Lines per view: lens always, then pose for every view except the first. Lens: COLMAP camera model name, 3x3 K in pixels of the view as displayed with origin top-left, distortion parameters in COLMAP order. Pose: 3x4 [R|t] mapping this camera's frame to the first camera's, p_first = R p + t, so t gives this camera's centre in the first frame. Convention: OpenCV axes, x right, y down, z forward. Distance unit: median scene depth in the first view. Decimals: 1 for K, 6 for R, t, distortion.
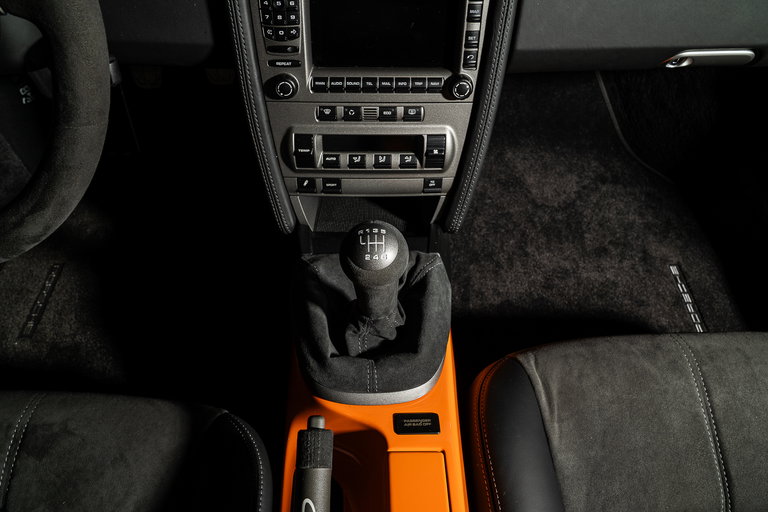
lens RADIAL K [[551.4, 0, 381.6], [0, 551.4, 255.3], [0, 0, 1]] dist [-0.030152, 0.026727]
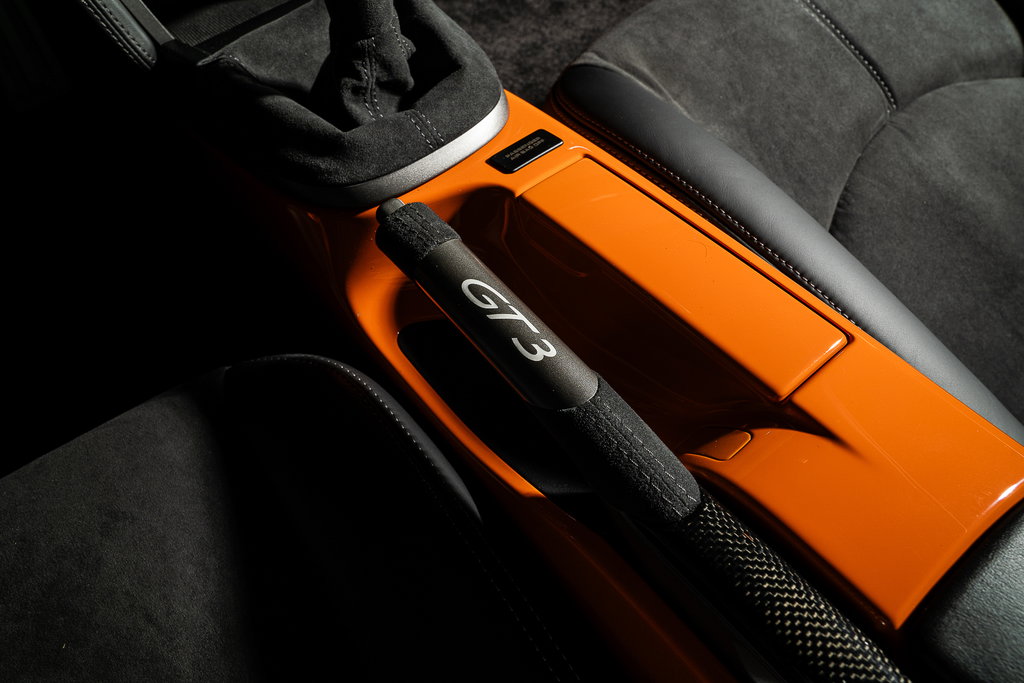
lens RADIAL K [[729.4, 0, 511.9], [0, 729.4, 341.9], [0, 0, 1]] dist [-0.015178, -0.002626]
pose [[0.792634, -0.551147, 0.260708, -0.243246], [0.523772, 0.834408, 0.171542, 0.291337], [-0.312082, 0.000581, 0.950055, 0.195824]]
